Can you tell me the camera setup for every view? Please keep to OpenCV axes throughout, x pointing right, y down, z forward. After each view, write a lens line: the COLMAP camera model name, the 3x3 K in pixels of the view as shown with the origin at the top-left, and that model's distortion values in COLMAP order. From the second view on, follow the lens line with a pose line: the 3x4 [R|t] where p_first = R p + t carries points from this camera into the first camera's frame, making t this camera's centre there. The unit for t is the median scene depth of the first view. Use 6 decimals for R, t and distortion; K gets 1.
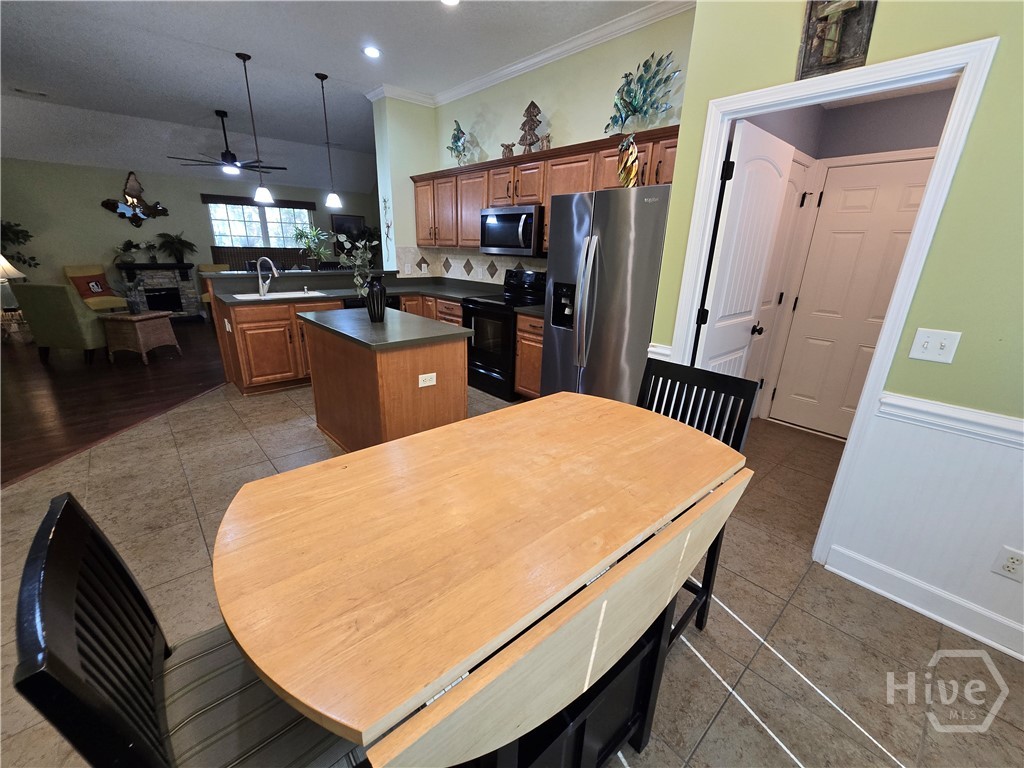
lens RADIAL K [[423.6, 0, 512.3], [0, 423.6, 386.8], [0, 0, 1]] dist [-0.002001, -0.000694]
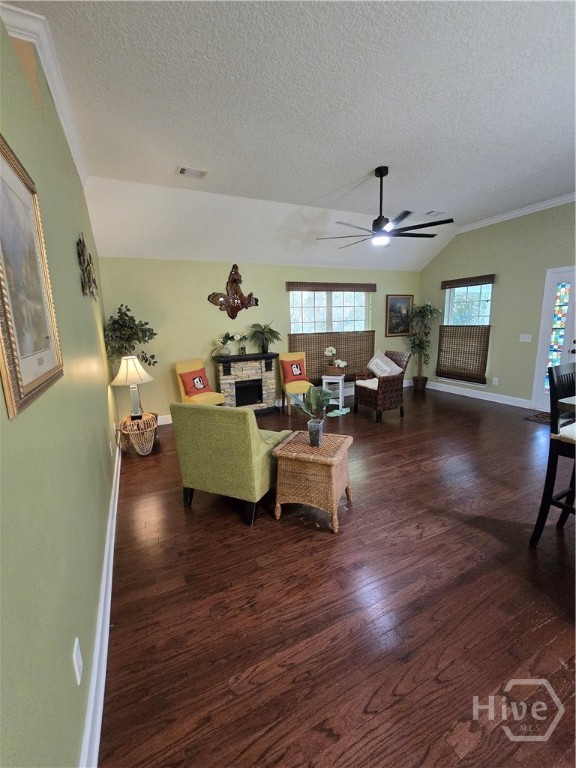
lens RADIAL K [[317.7, 0, 285.1], [0, 317.7, 380.6], [0, 0, 1]] dist [-0.002001, -0.000694]
pose [[0.958697, -0.004669, -0.284391, -0.863071], [-0.034144, 0.990746, -0.131364, -0.222290], [0.282373, 0.135648, 0.949666, 0.551526]]
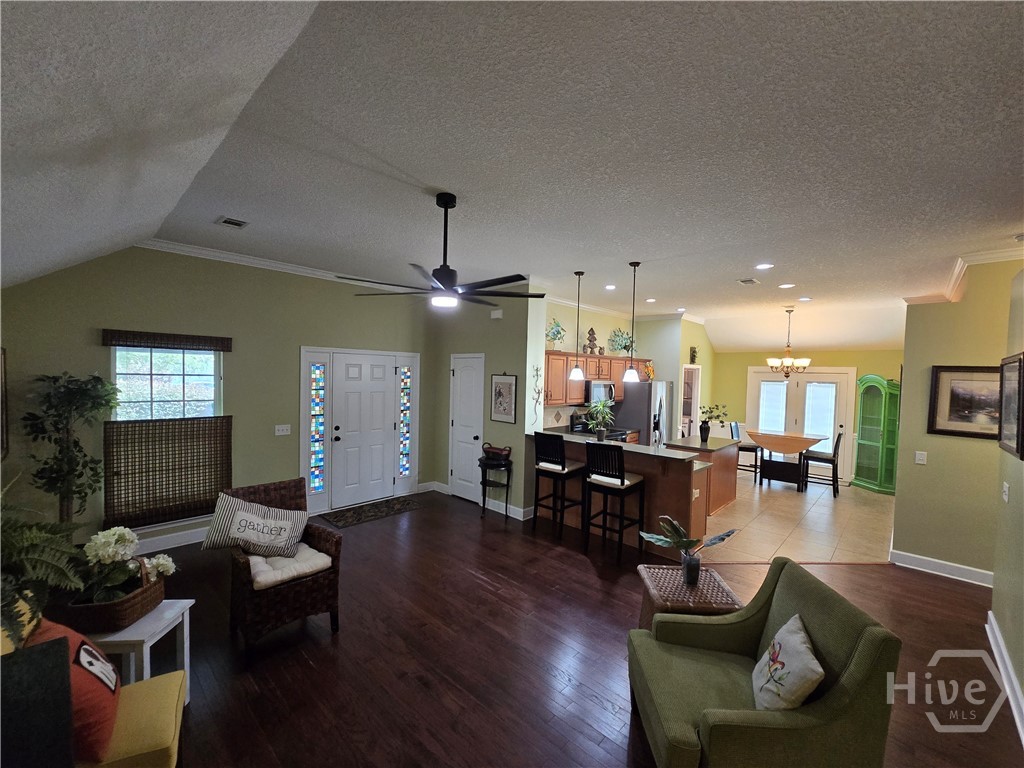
lens RADIAL K [[423.6, 0, 510.6], [0, 423.6, 378.5], [0, 0, 1]] dist [-0.002001, -0.000694]
pose [[-0.078719, -0.039293, 0.996122, -1.517472], [0.291712, 0.954578, 0.060707, -0.562780], [-0.953261, 0.295360, -0.063681, 1.274398]]
